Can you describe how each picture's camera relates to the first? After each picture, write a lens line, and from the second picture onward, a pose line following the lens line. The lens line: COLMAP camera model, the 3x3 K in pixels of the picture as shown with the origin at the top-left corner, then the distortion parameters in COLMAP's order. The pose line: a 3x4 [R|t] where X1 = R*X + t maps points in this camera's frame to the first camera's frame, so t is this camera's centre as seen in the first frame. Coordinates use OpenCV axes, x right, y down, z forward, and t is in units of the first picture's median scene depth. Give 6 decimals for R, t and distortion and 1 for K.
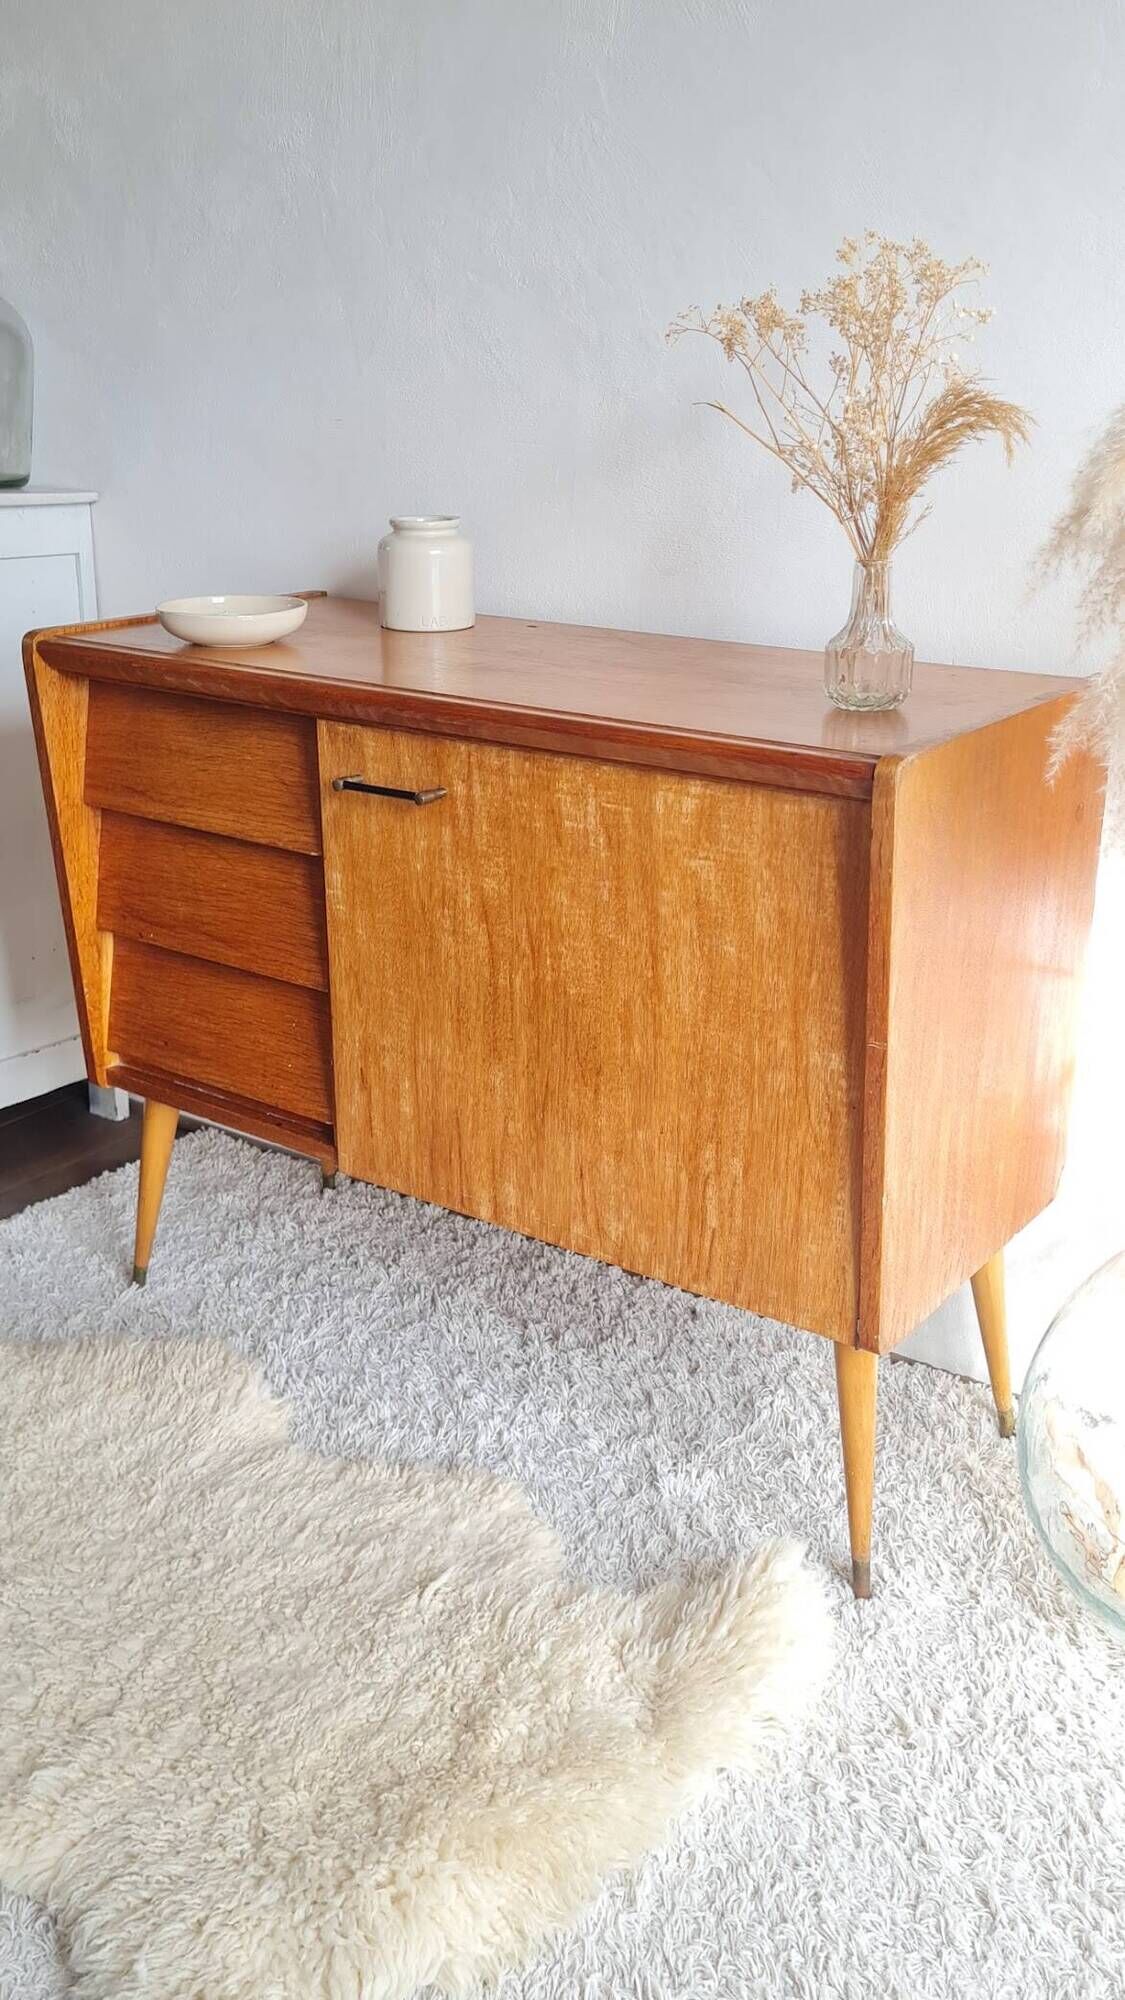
lens RADIAL K [[1821.1, 0, 572.4], [0, 1821.1, 1009.4], [0, 0, 1]] dist [0.038696, -0.003802]
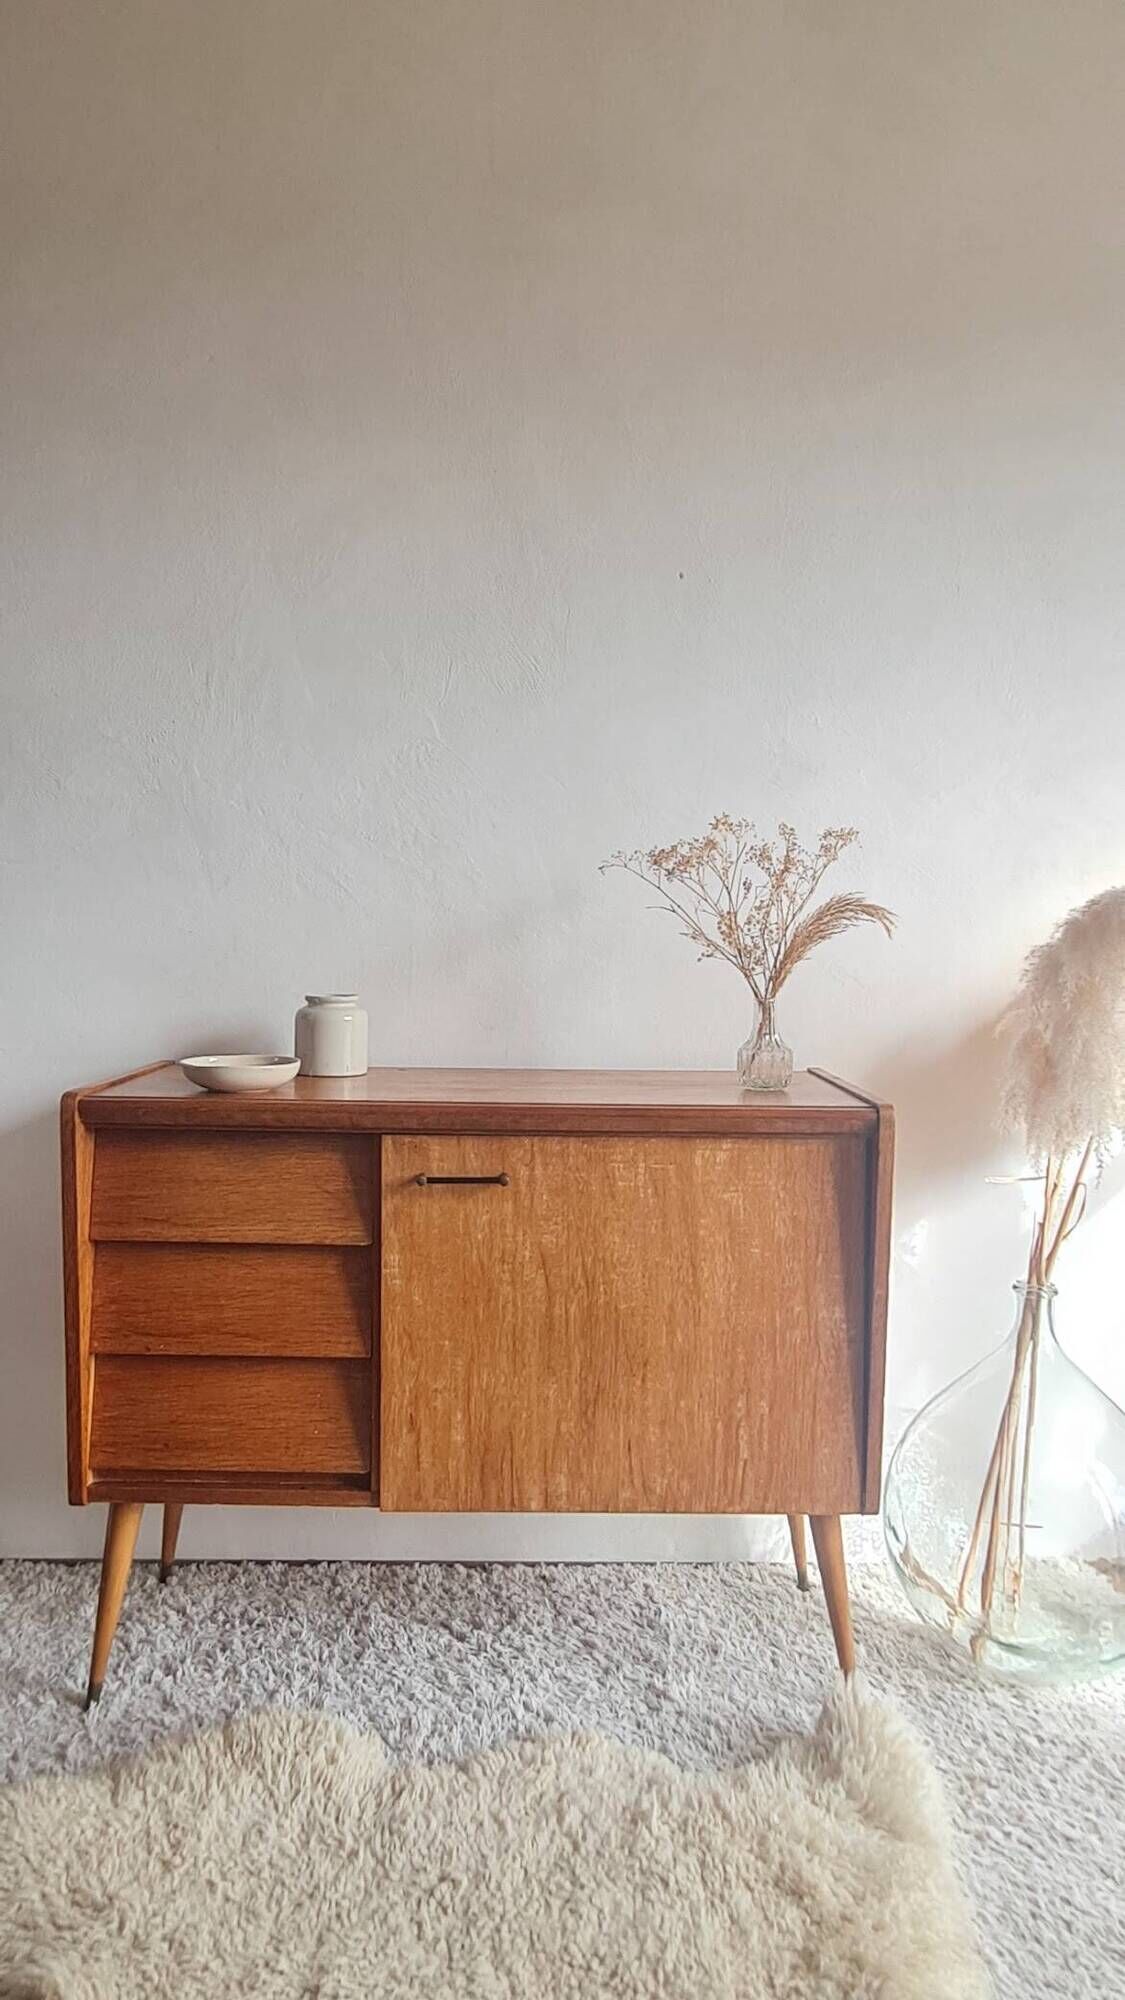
lens RADIAL K [[1330.4, 0, 545.7], [0, 1330.4, 991.3], [0, 0, 1]] dist [0.006295, 0.001963]
pose [[0.805316, -0.017301, 0.592594, -0.630315], [0.193660, 0.952416, -0.235372, -0.011152], [-0.560323, 0.304311, 0.770346, 0.182221]]
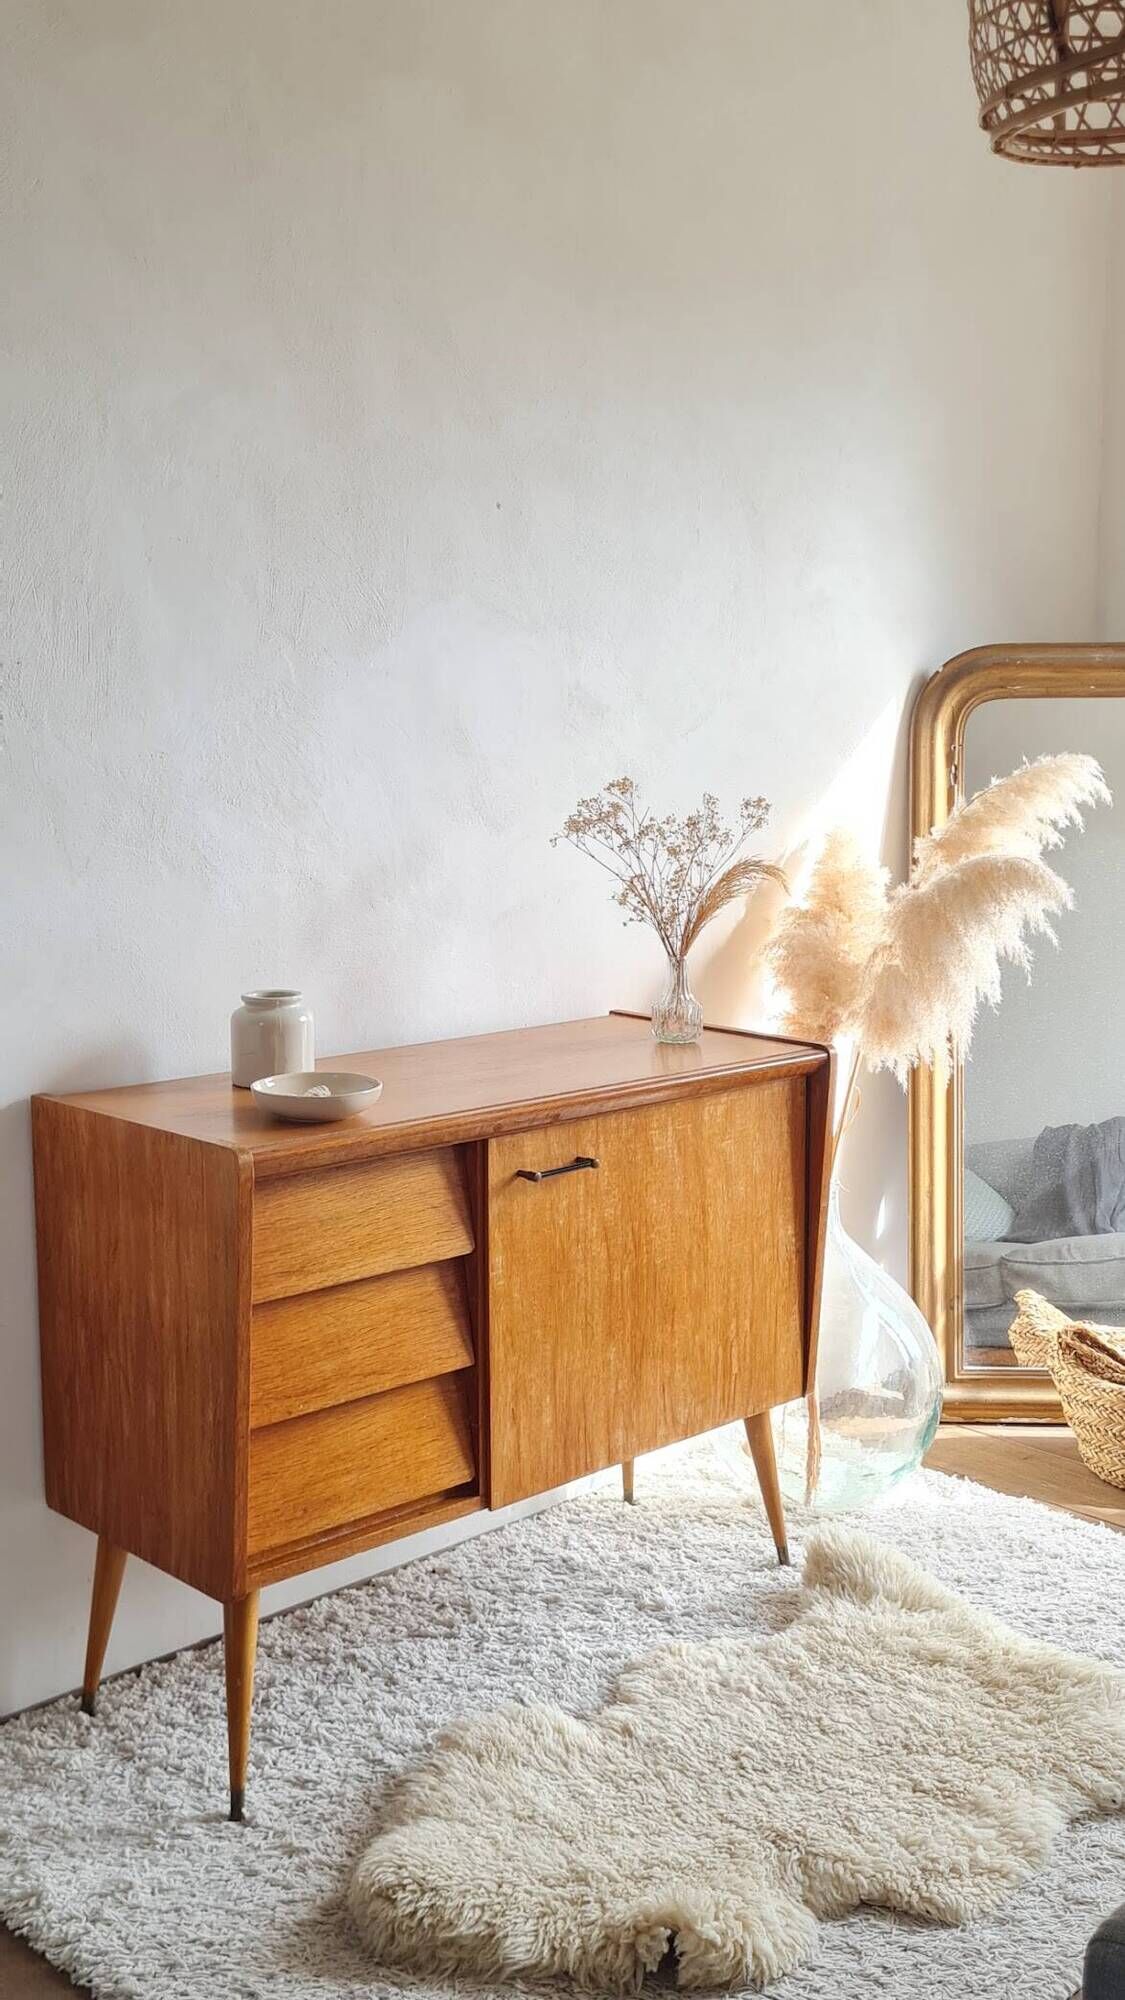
lens RADIAL K [[2000.2, 0, 566.6], [0, 2000.2, 1006.3], [0, 0, 1]] dist [0.029199, 0.011081]
pose [[0.182045, -0.147247, 0.972203, -1.536333], [0.339539, 0.937320, 0.078385, -0.351111], [-0.922807, 0.315831, 0.220631, 0.637065]]
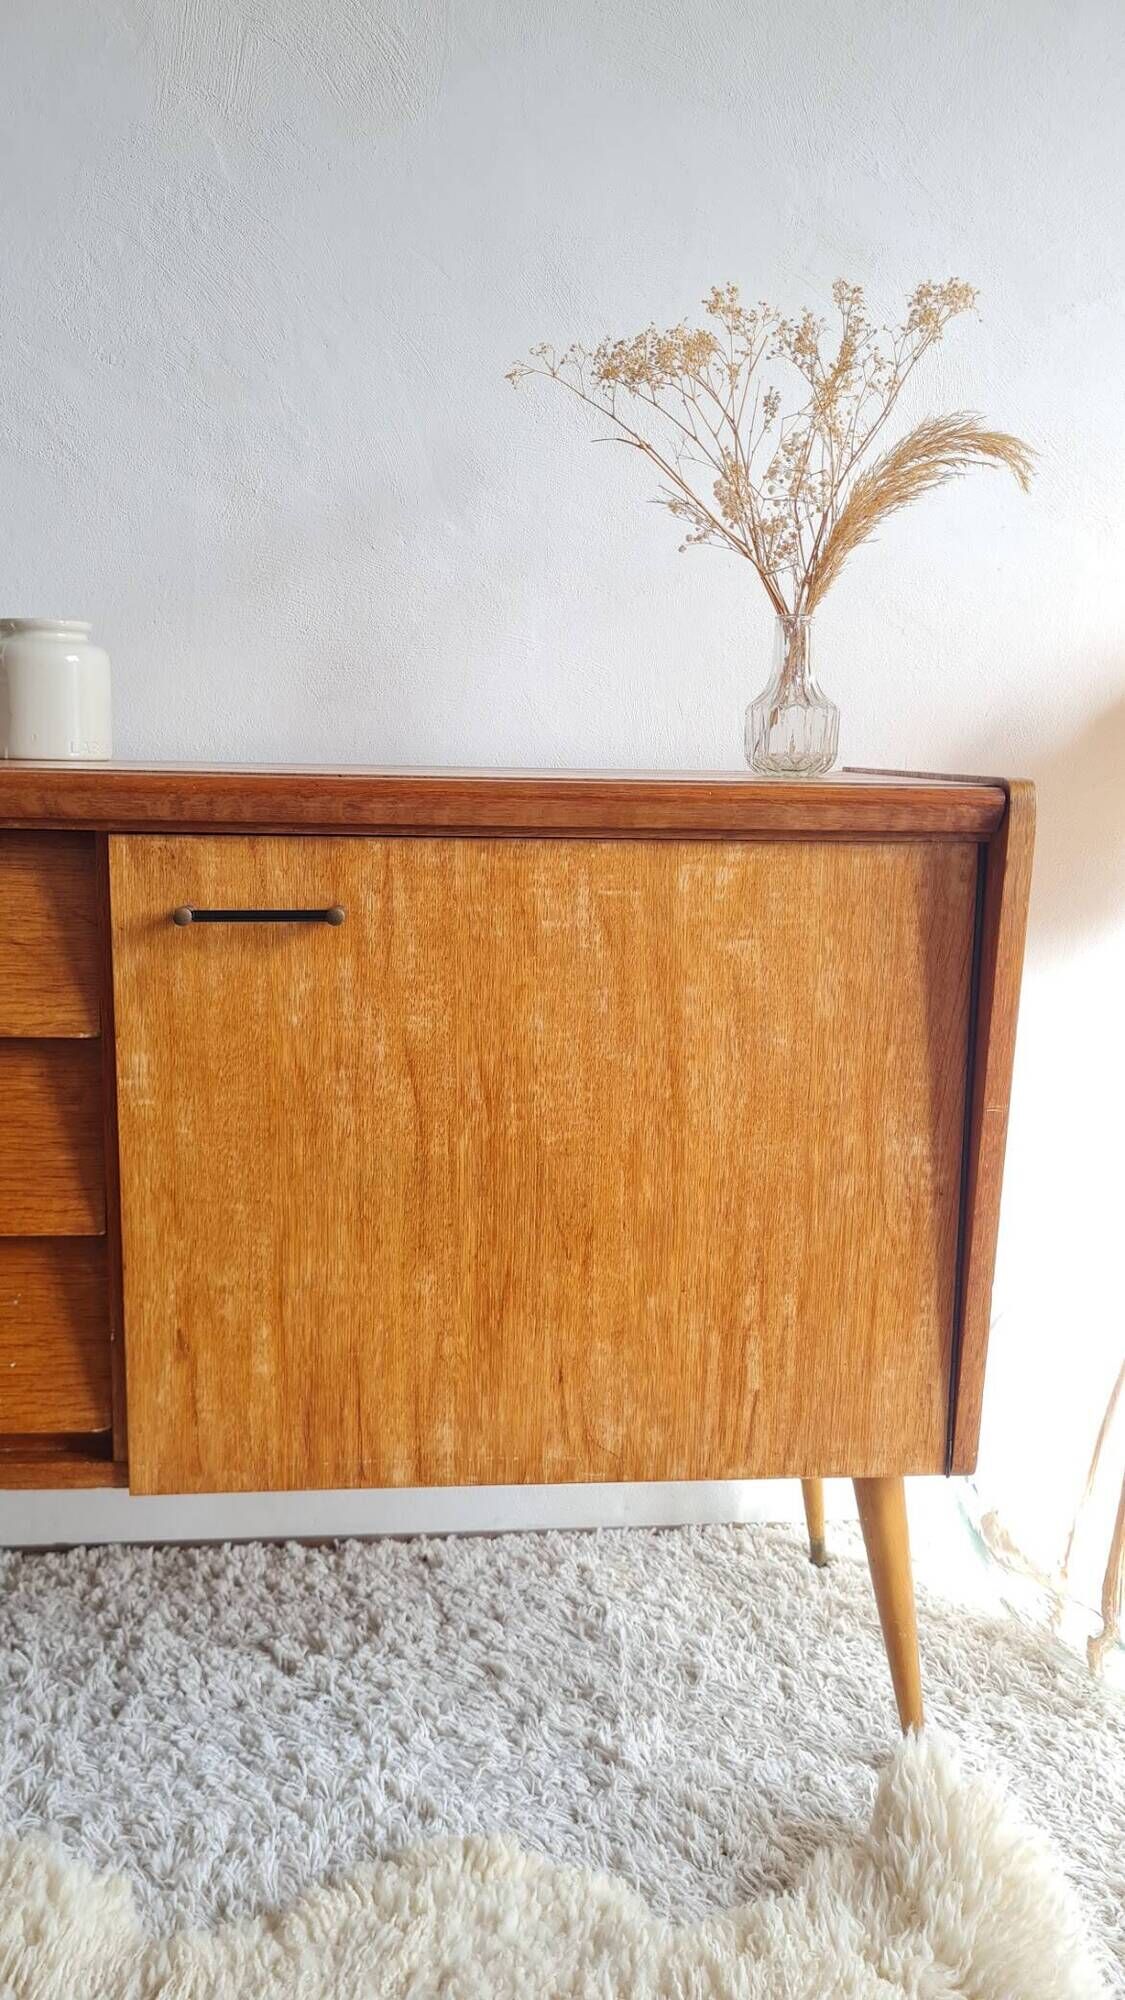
lens RADIAL K [[1534.5, 0, 562.7], [0, 1534.5, 1003.1], [0, 0, 1]] dist [0.039655, -0.037137]
pose [[0.759111, -0.096393, 0.643785, -0.412671], [0.208763, 0.972788, -0.100505, 0.000454], [-0.616578, 0.210693, 0.758577, 0.472731]]
